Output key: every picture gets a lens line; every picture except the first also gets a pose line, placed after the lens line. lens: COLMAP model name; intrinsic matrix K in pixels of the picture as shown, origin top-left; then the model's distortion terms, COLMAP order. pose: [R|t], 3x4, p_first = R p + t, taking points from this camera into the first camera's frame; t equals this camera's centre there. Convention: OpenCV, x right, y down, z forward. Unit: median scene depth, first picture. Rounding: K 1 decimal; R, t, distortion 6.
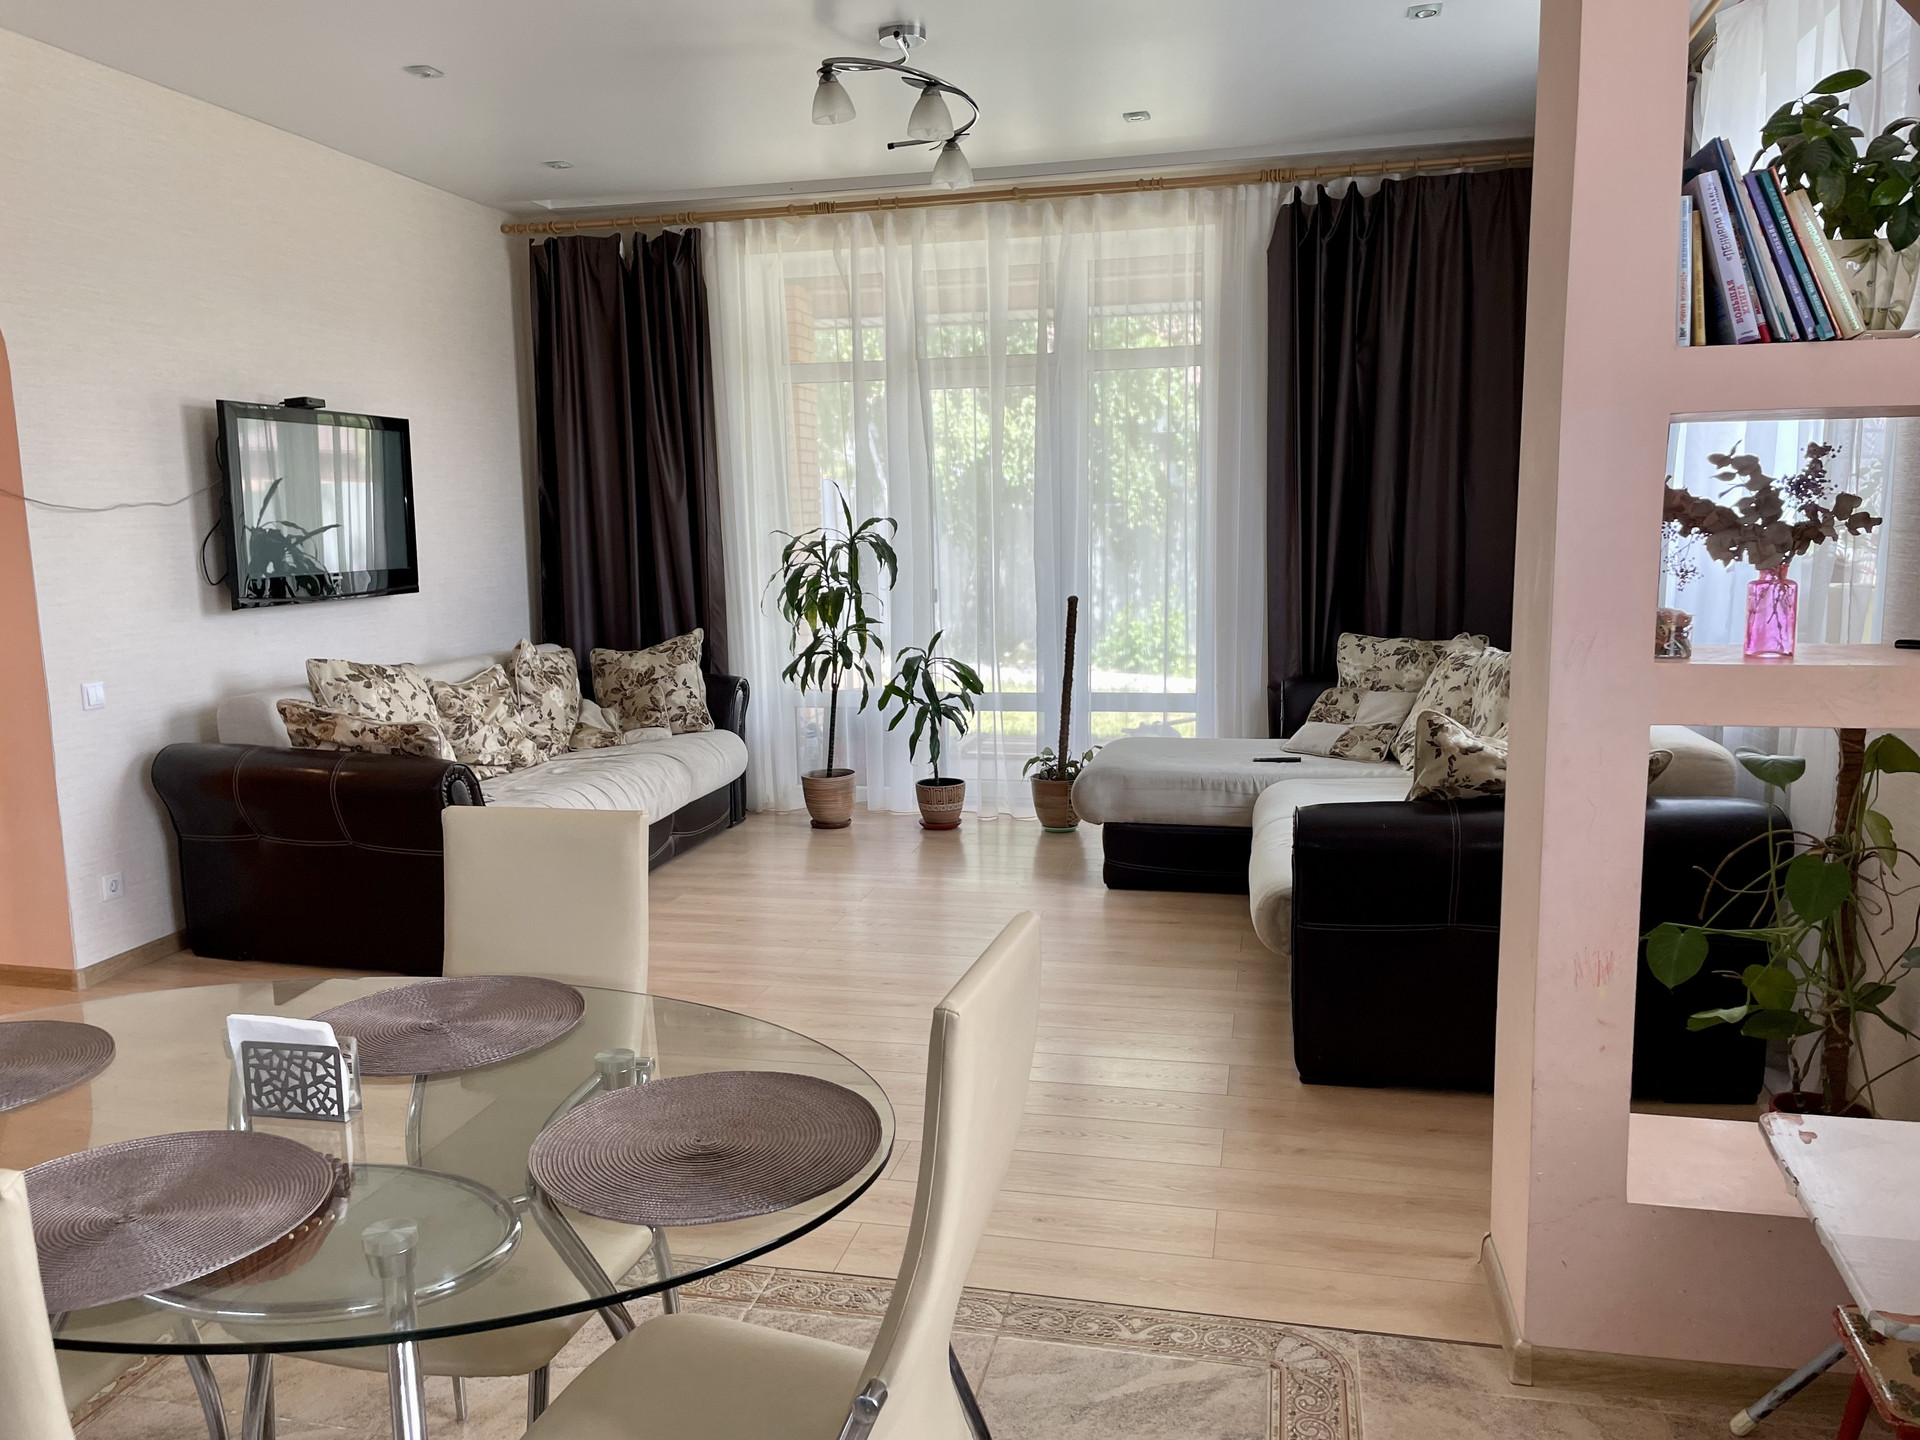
lens RADIAL K [[1453.3, 0, 958.8], [0, 1453.3, 722.6], [0, 0, 1]] dist [0.080358, -0.107145]
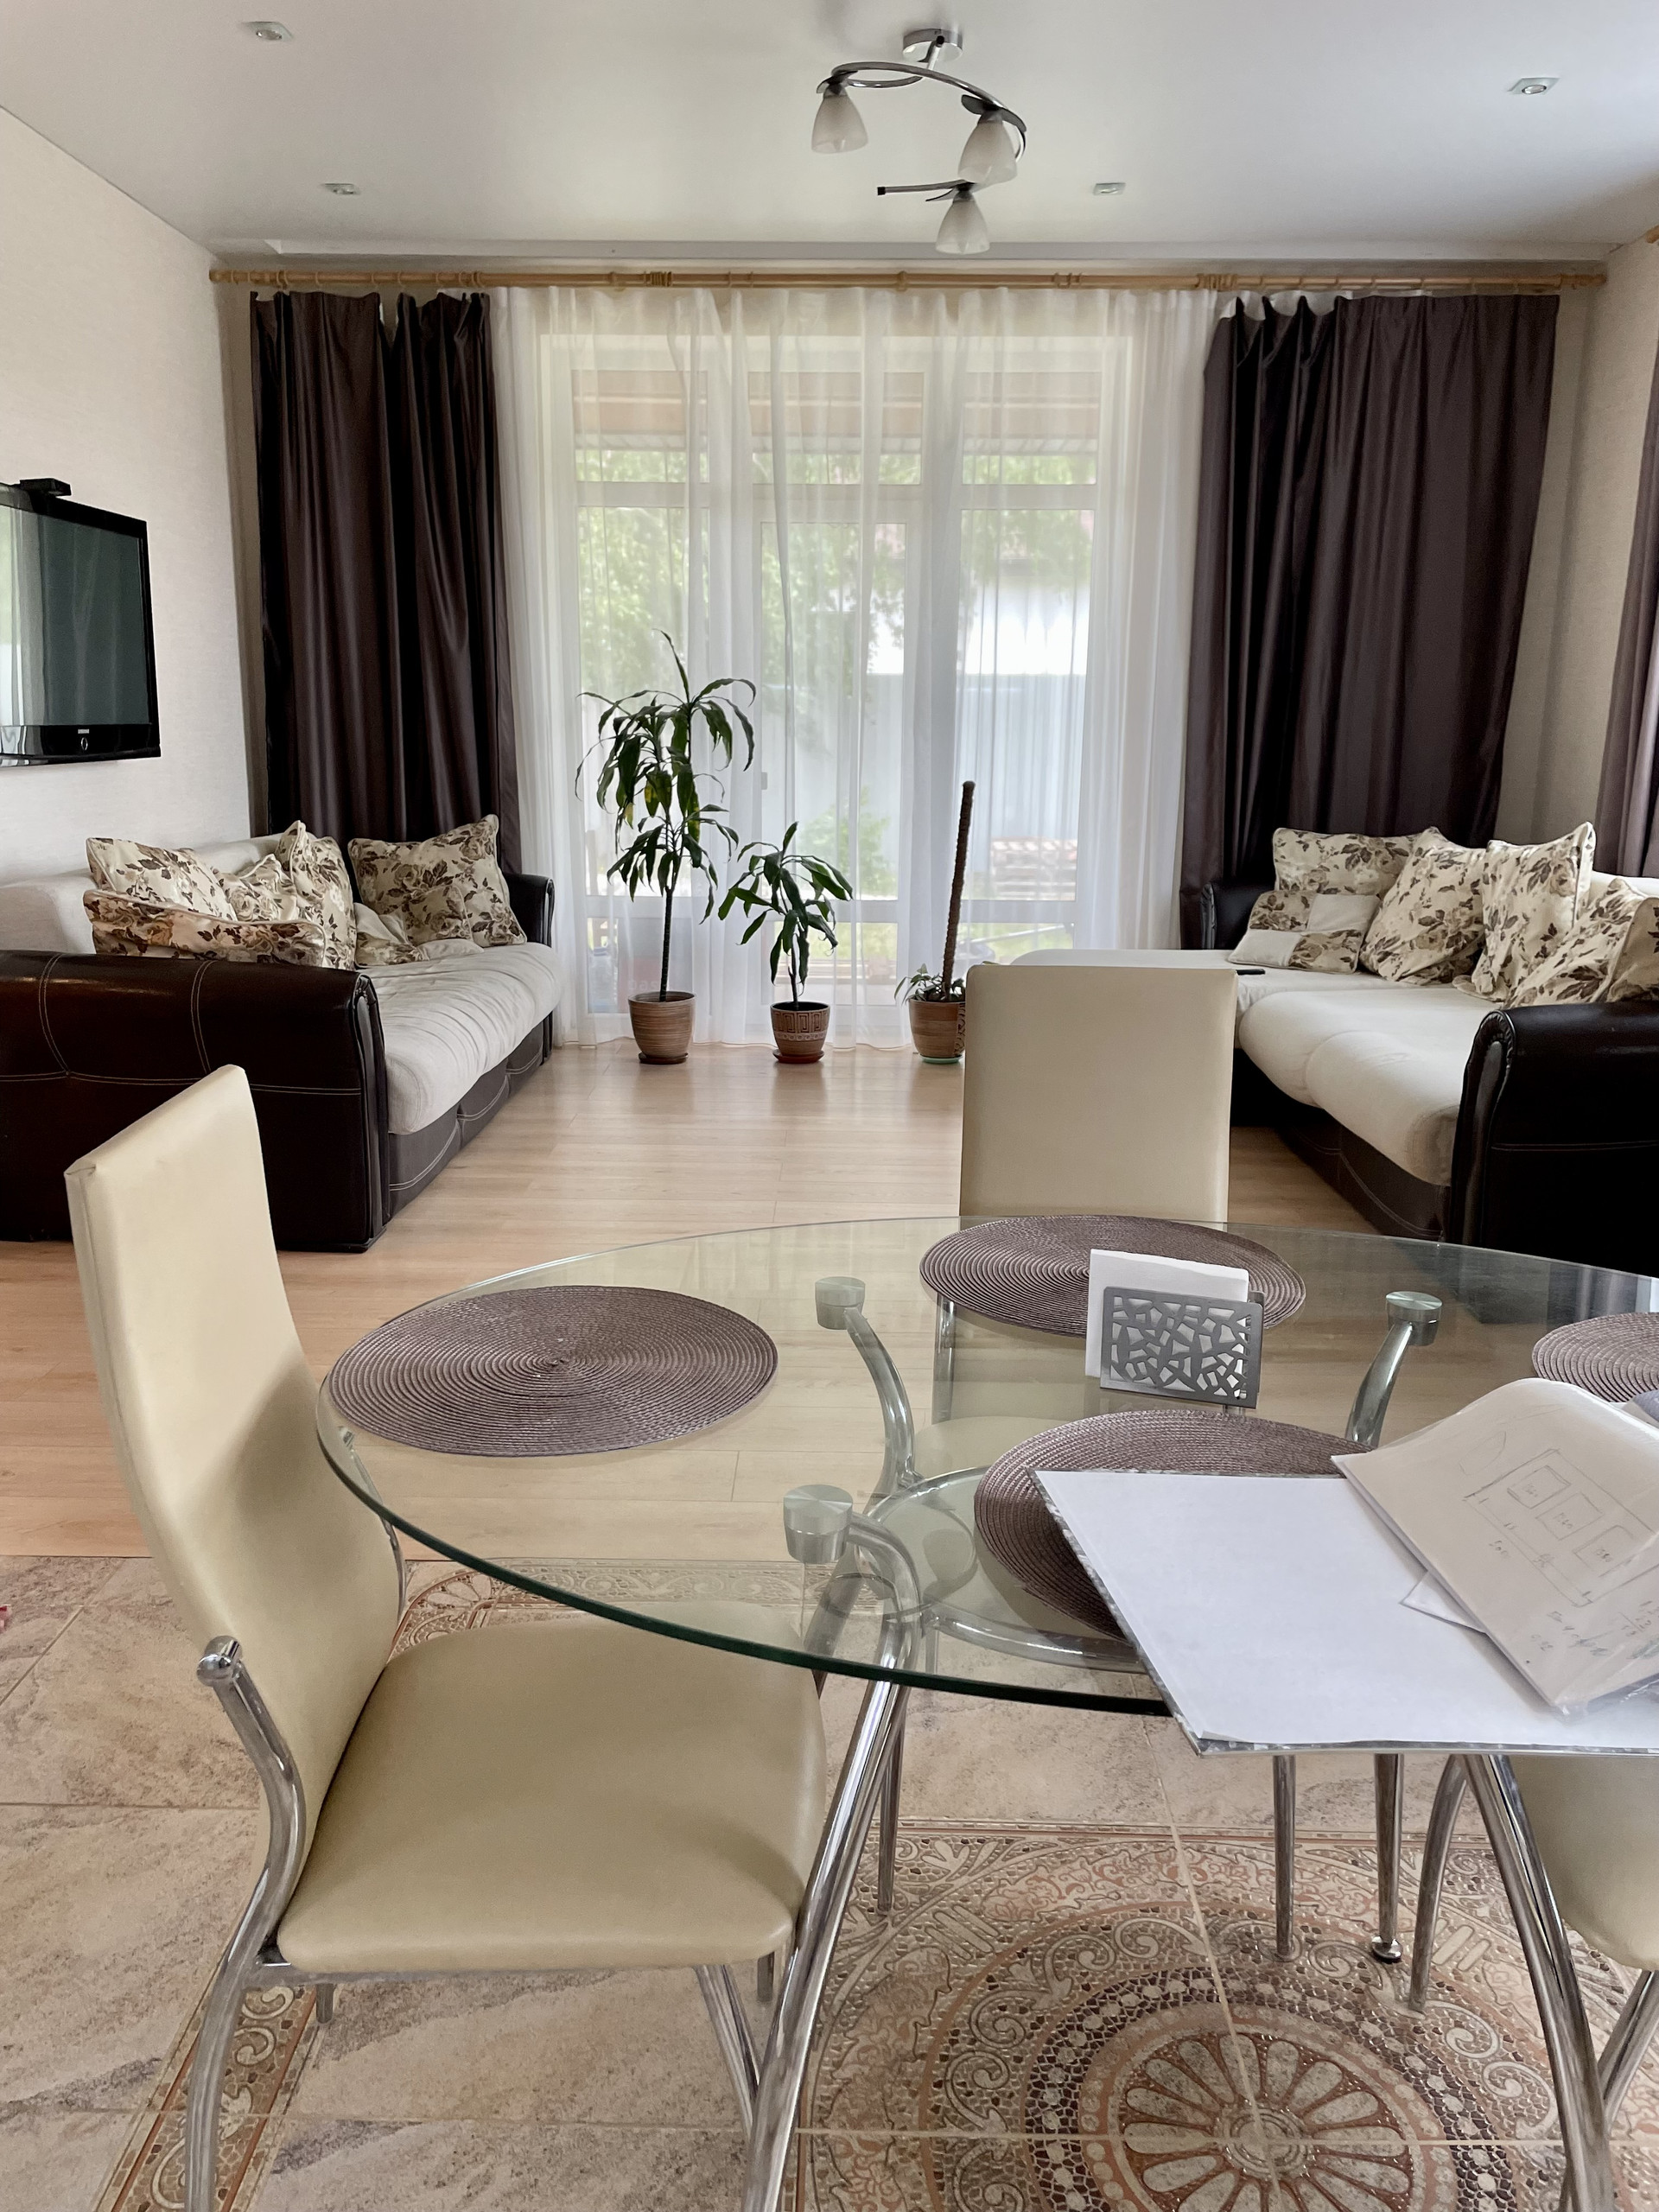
lens RADIAL K [[1674.4, 0, 843.6], [0, 1674.4, 1068.9], [0, 0, 1]] dist [0.080358, -0.107145]
pose [[0.976939, -0.017475, 0.212804, -0.203180], [0.003391, 0.997789, 0.066372, 0.014186], [-0.213494, -0.064120, 0.974838, 0.061643]]
